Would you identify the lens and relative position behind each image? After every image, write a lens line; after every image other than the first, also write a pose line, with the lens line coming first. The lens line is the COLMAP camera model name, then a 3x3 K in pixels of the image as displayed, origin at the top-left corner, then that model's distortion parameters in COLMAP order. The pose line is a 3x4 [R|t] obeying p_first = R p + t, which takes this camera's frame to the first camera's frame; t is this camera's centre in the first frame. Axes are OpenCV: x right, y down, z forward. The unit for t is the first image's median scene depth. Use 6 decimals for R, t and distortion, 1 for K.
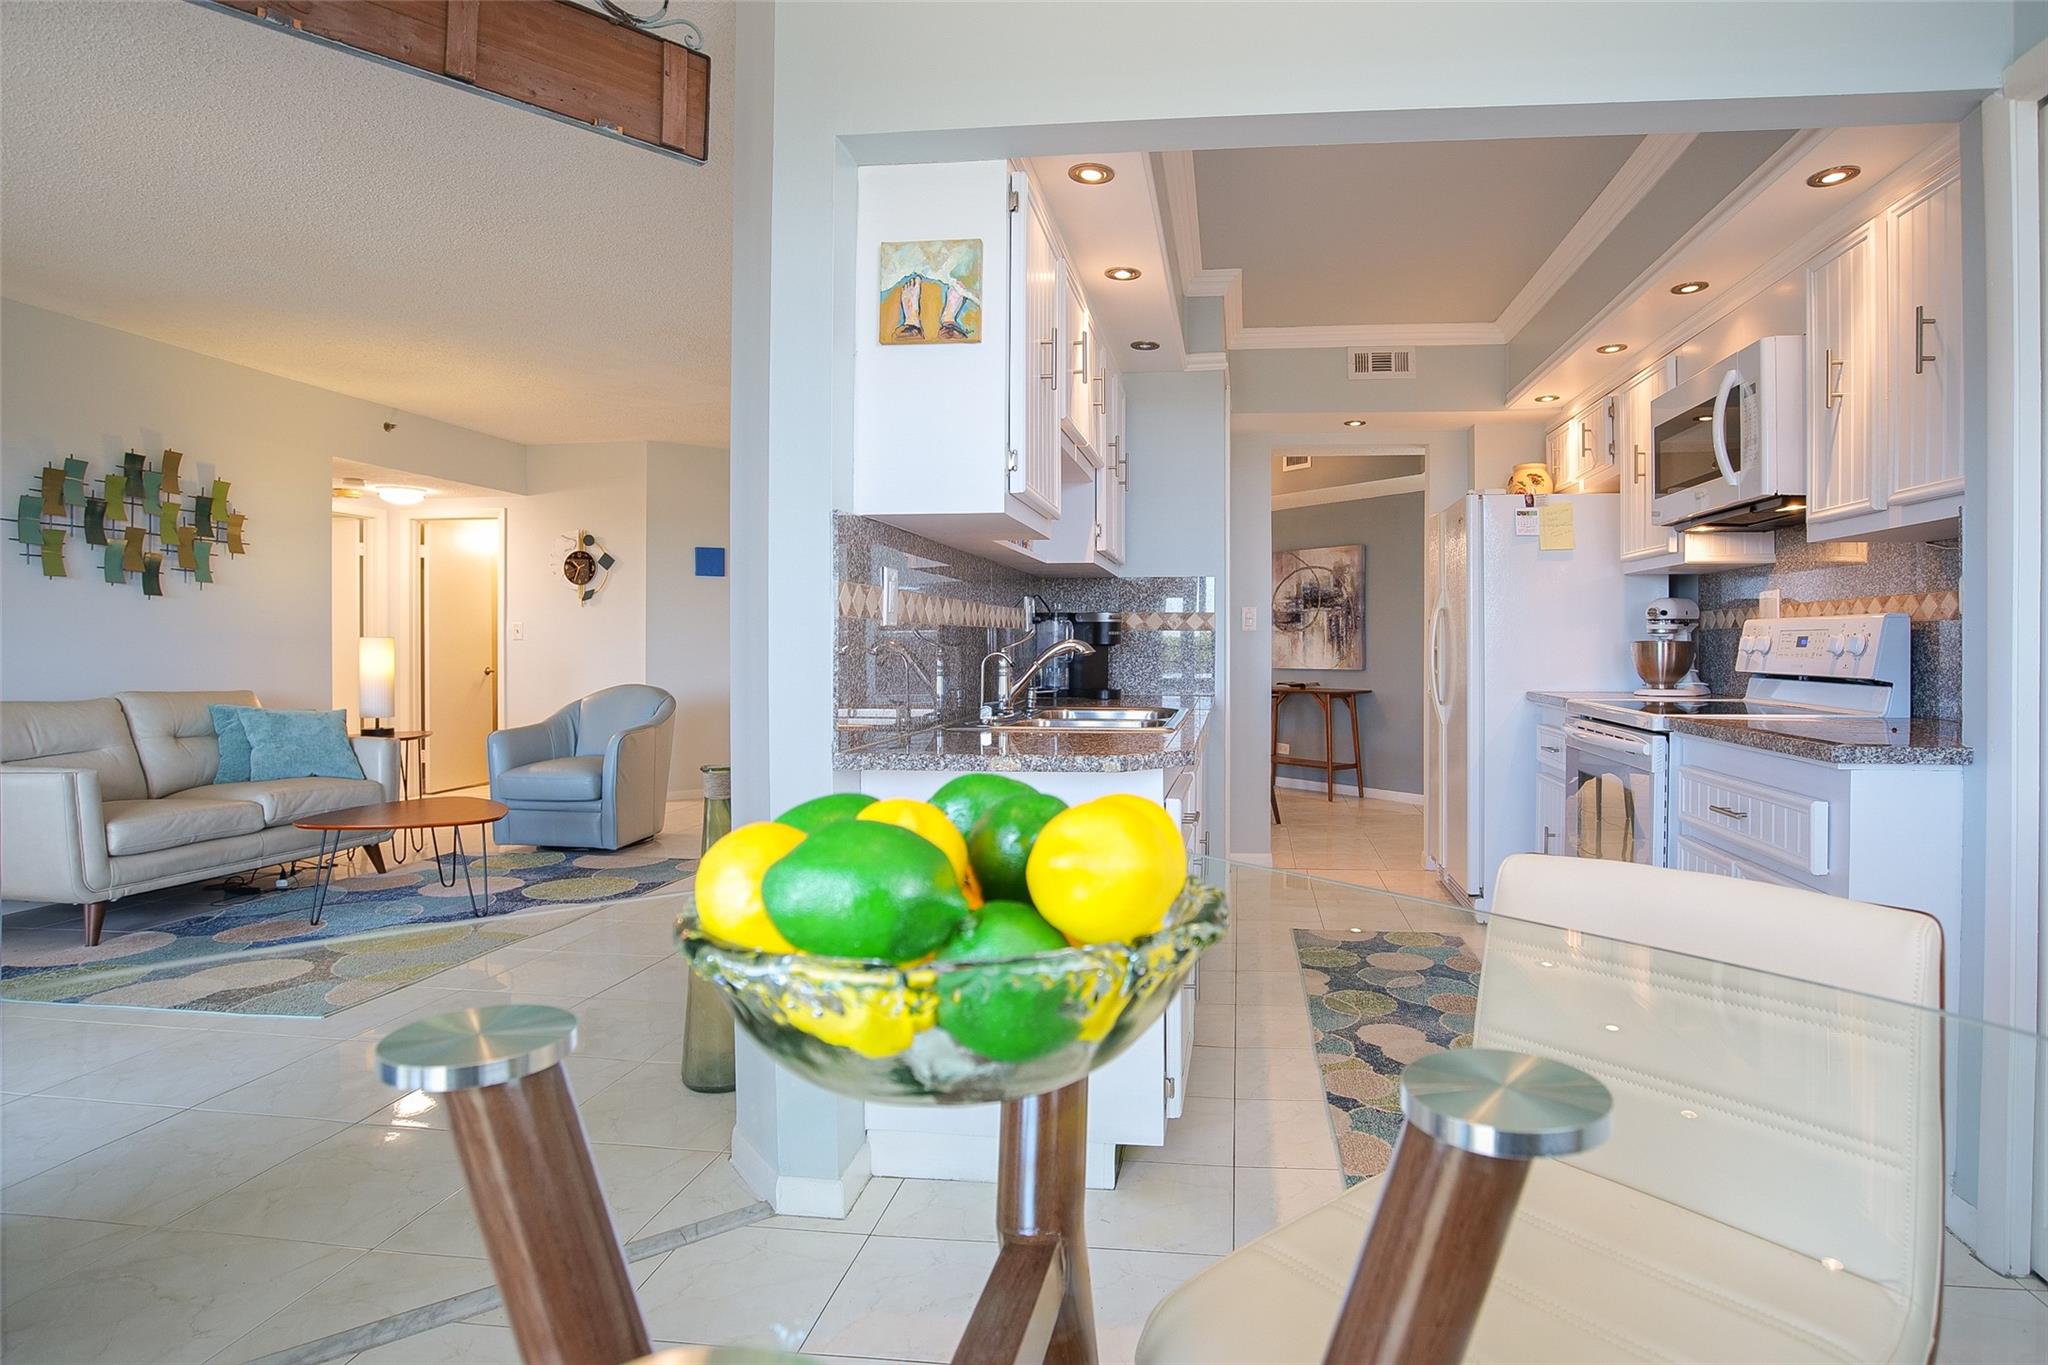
lens RADIAL K [[1053.5, 0, 1021.5], [0, 1053.5, 657.7], [0, 0, 1]] dist [-0.067262, 0.029597]
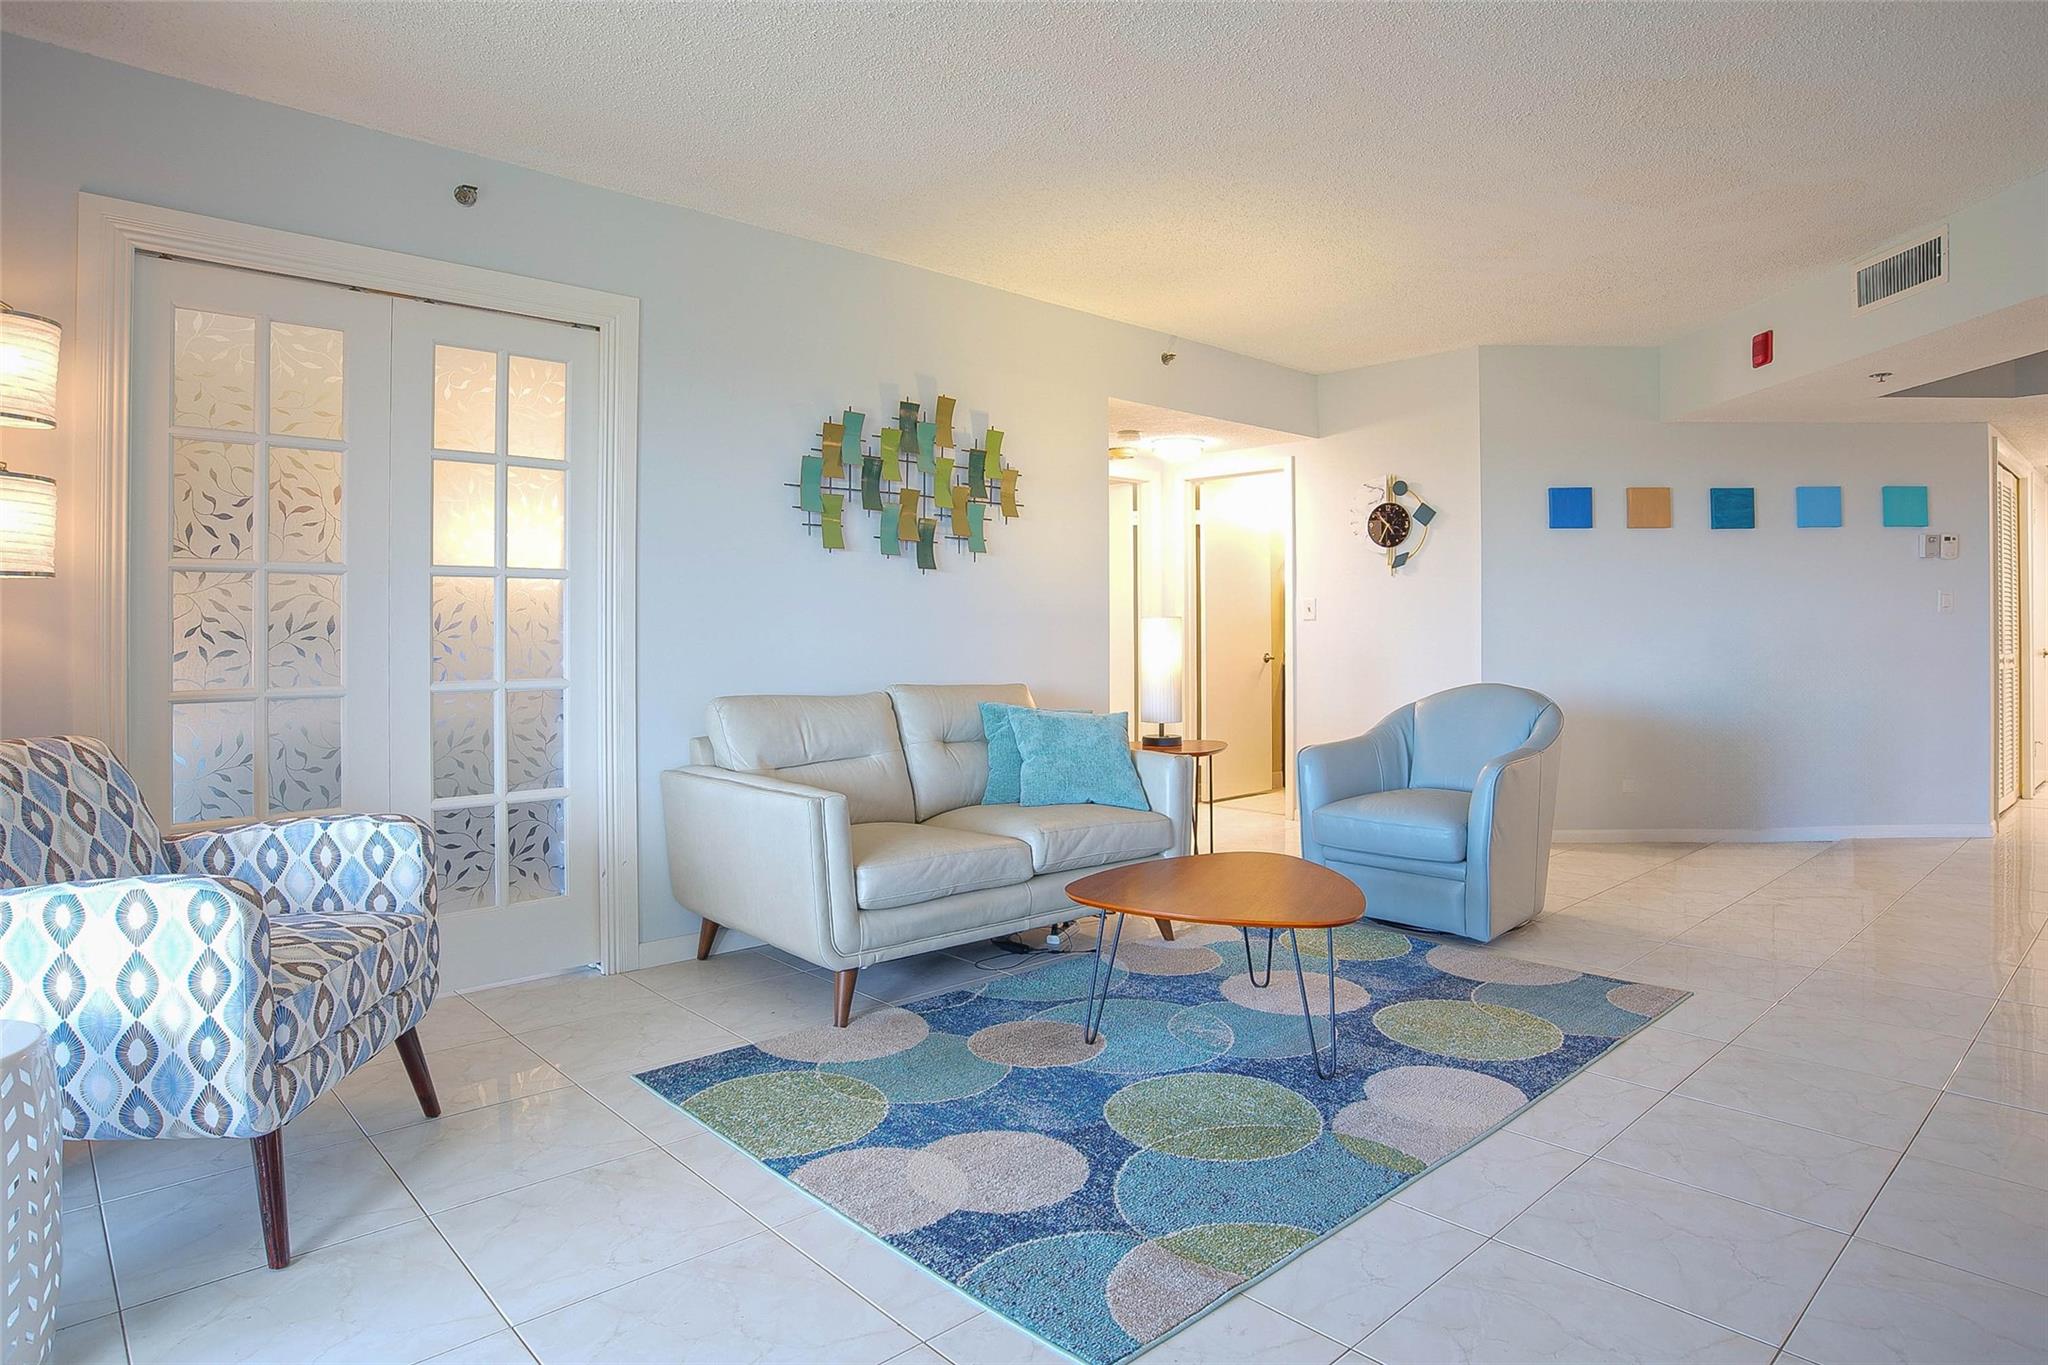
lens RADIAL K [[1053.5, 0, 1021.5], [0, 1053.5, 657.7], [0, 0, 1]] dist [-0.067262, 0.029597]
pose [[0.787652, 0.012745, -0.615988, -0.255185], [-0.002099, 0.999836, 0.018003, -0.004068], [0.616116, -0.012887, 0.787550, 0.362236]]
